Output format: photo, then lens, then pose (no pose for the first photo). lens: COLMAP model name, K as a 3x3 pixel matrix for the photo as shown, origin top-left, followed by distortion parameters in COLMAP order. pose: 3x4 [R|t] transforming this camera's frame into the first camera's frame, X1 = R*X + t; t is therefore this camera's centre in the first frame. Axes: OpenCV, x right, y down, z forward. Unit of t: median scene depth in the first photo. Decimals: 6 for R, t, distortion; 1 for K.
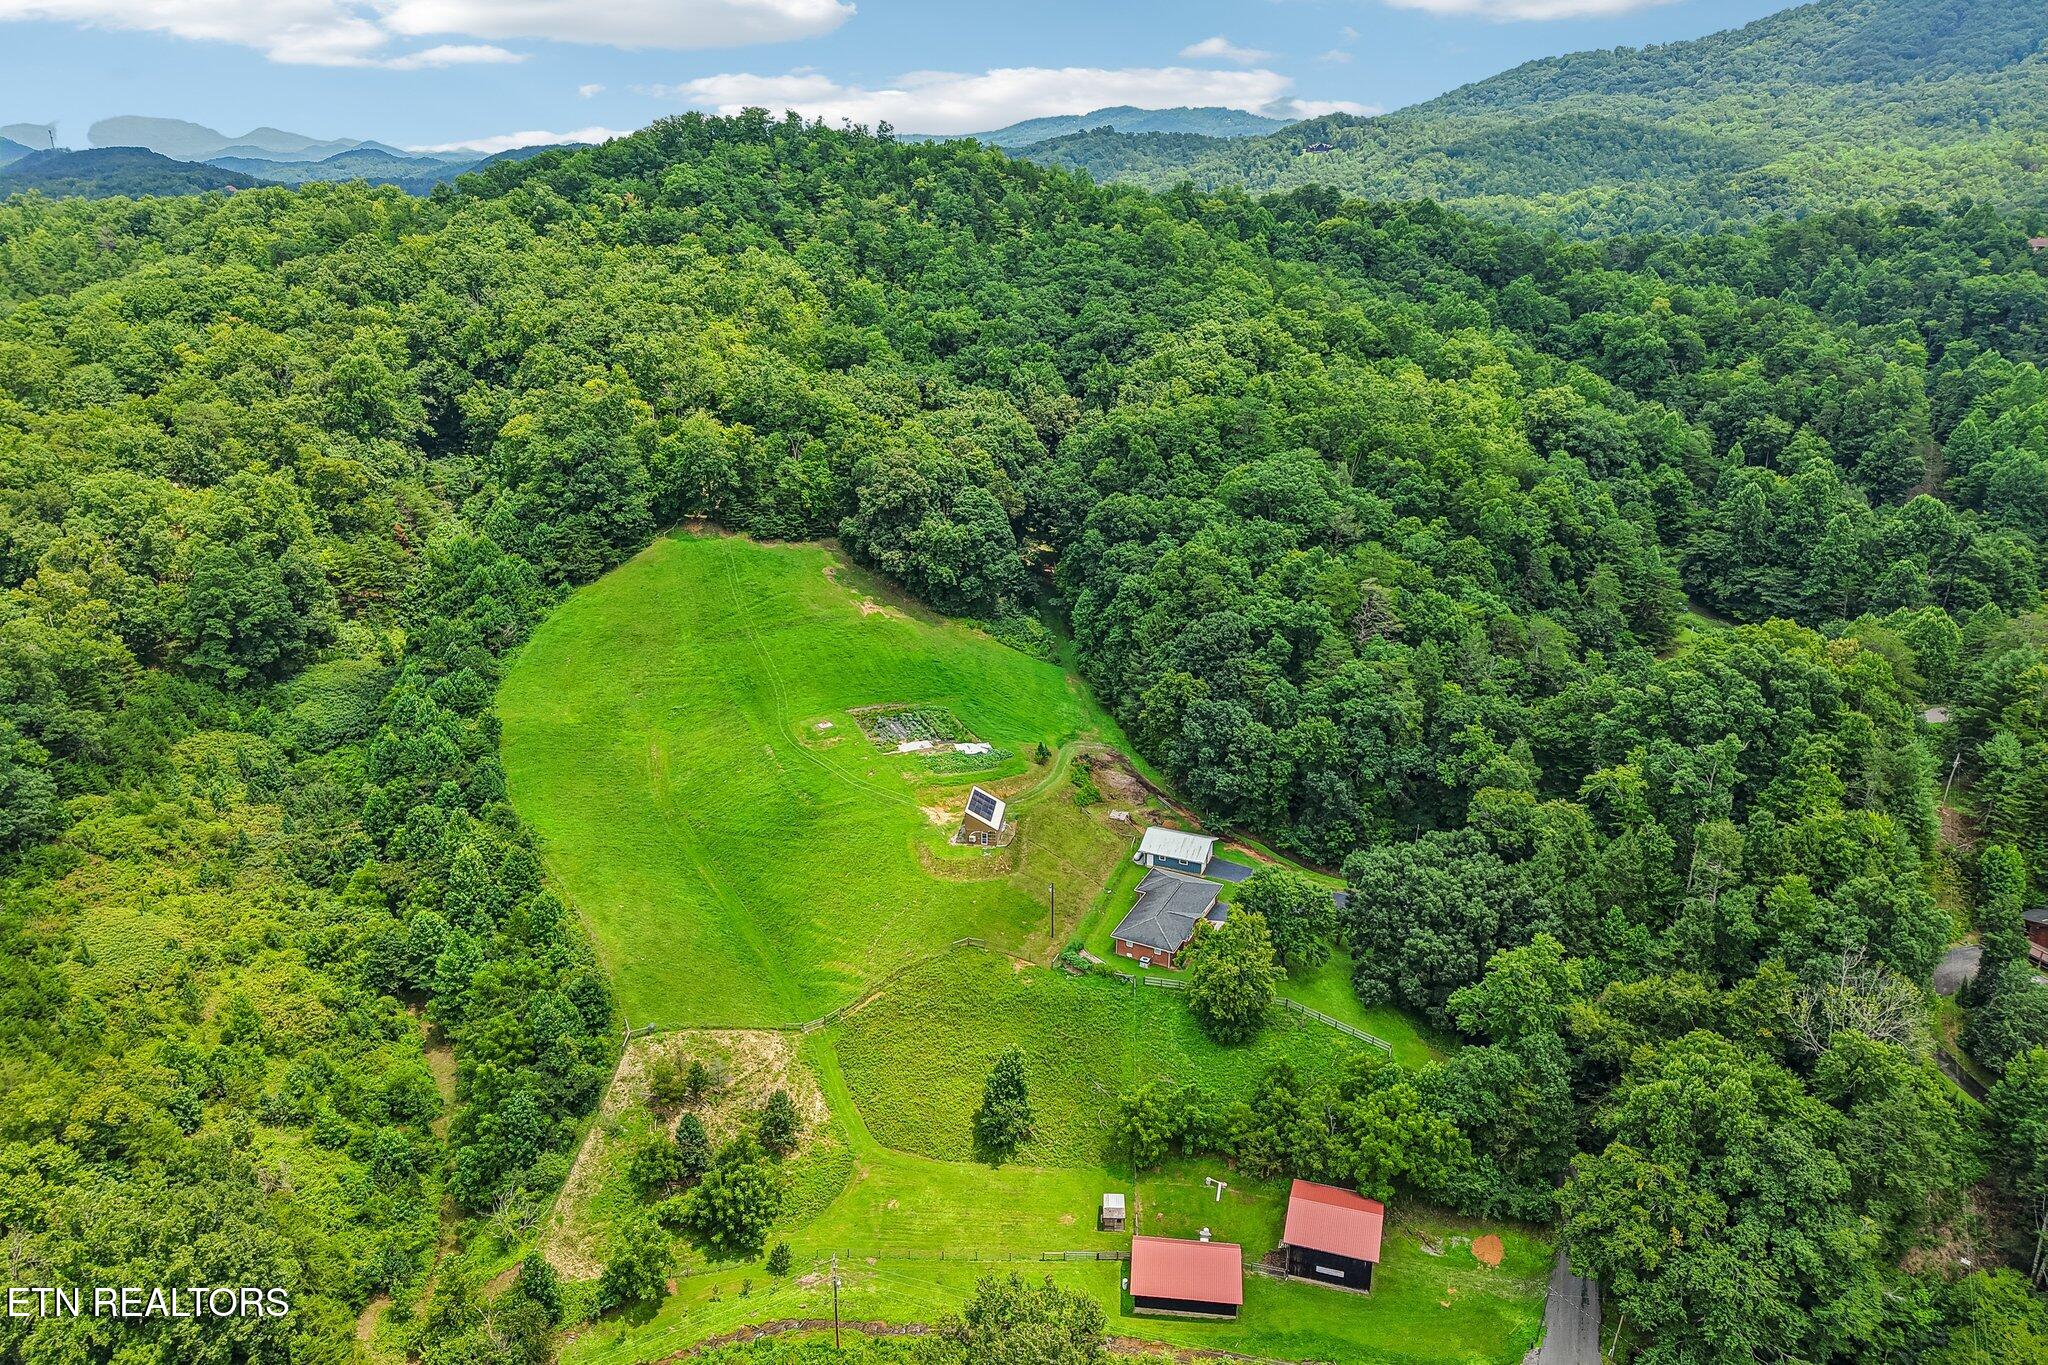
lens RADIAL K [[1398.3, 0, 1014.7], [0, 1398.3, 674.8], [0, 0, 1]] dist [0.128715, -0.295436]
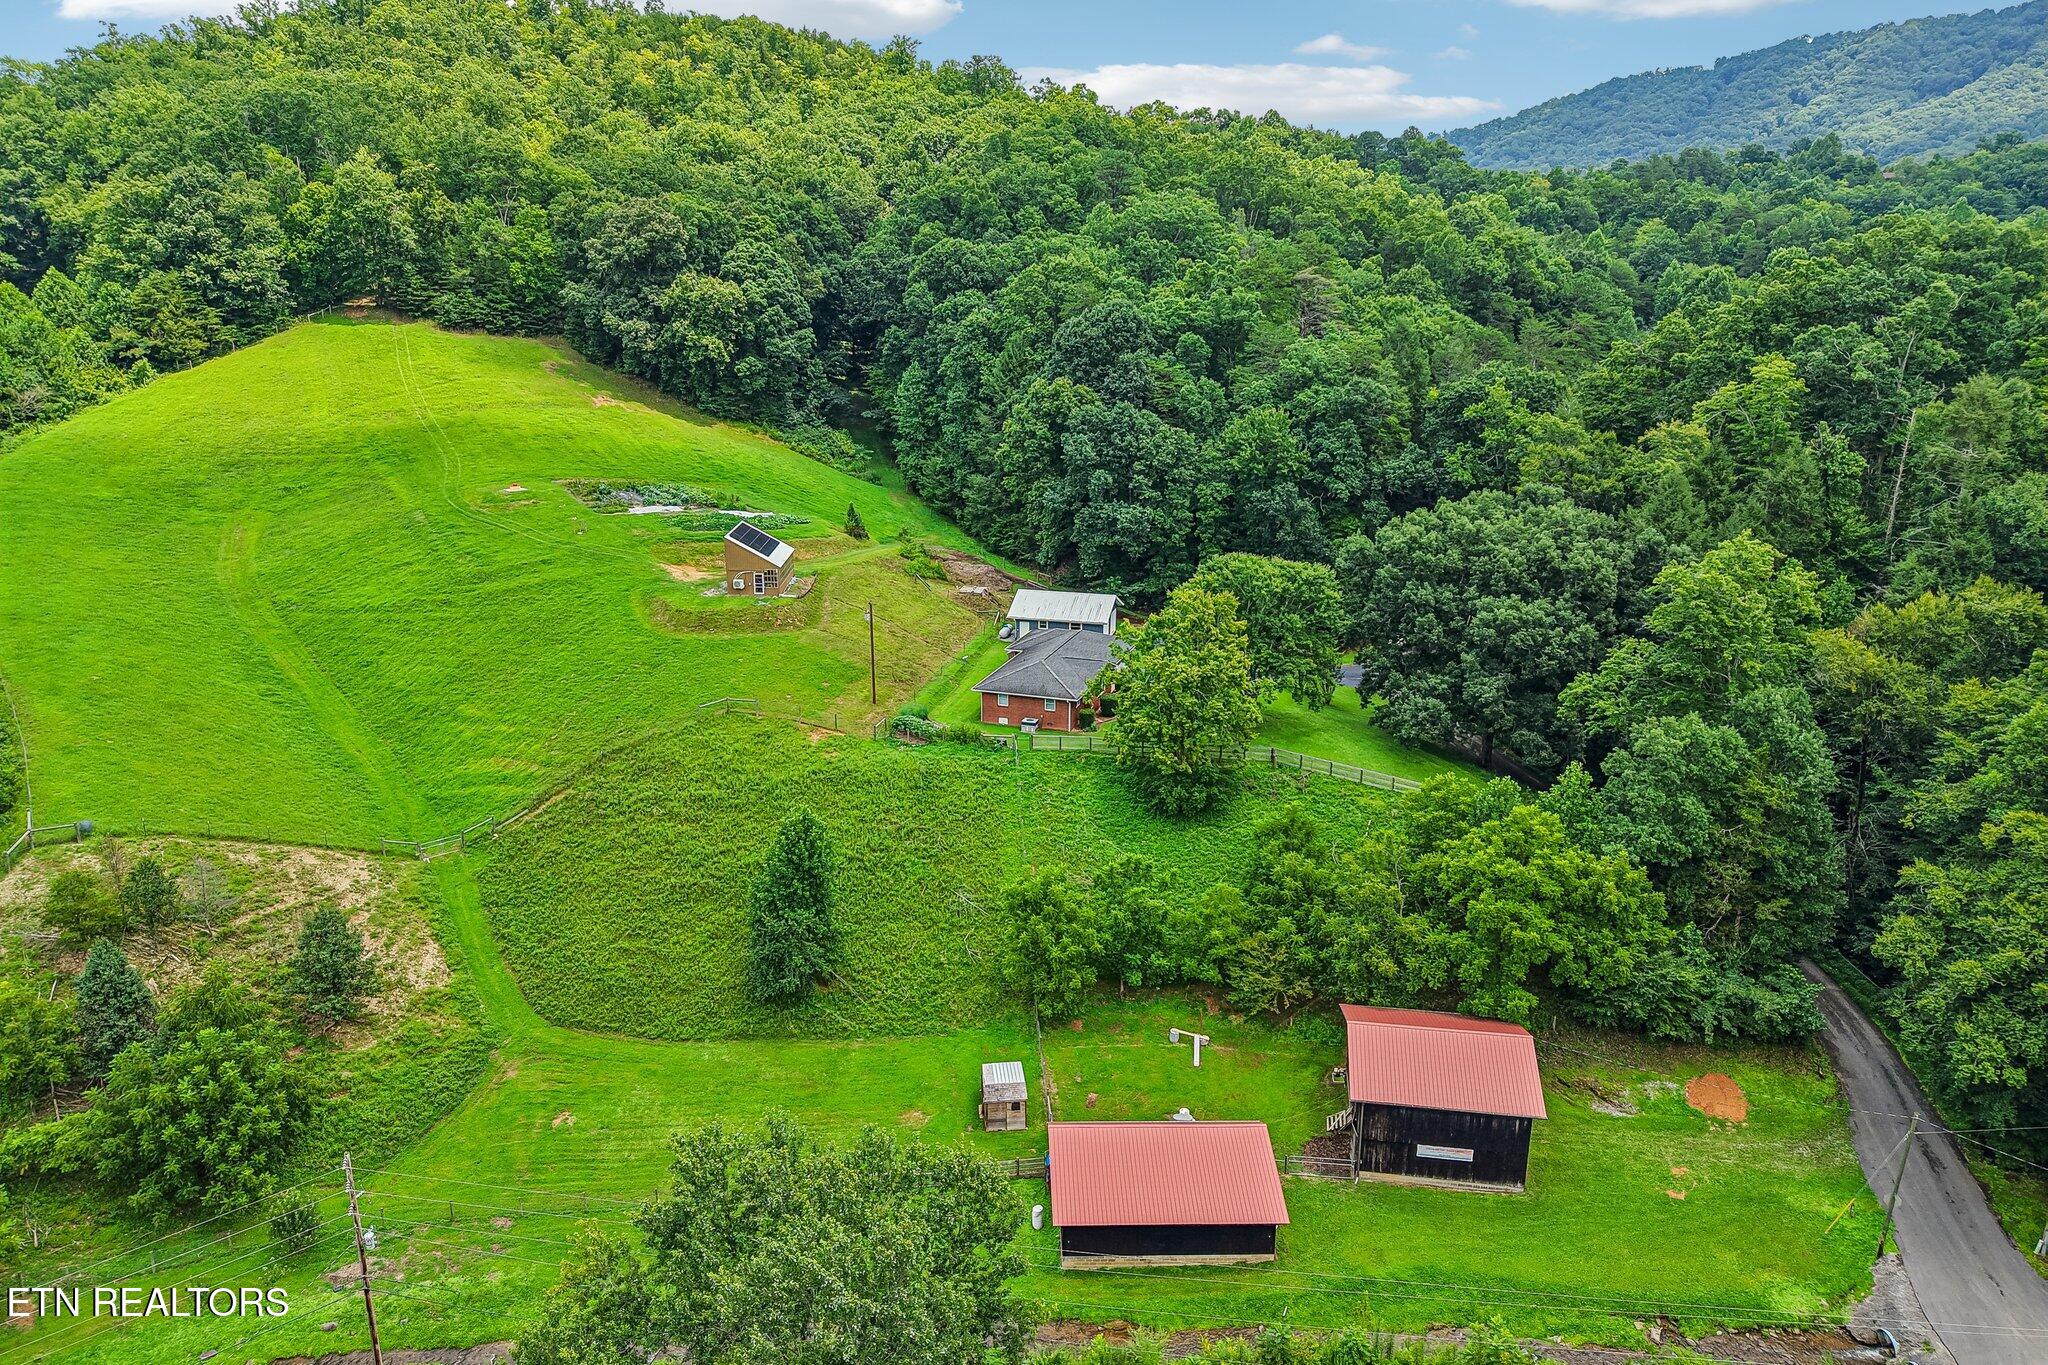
lens RADIAL K [[1385.0, 0, 1024.0], [0, 1385.0, 682.5], [0, 0, 1]] dist [0.043291, -0.050511]
pose [[0.990864, -0.033416, 0.130657, 0.014363], [0.043952, 0.995937, -0.078602, 0.237427], [-0.127499, 0.083627, 0.988307, 0.428655]]
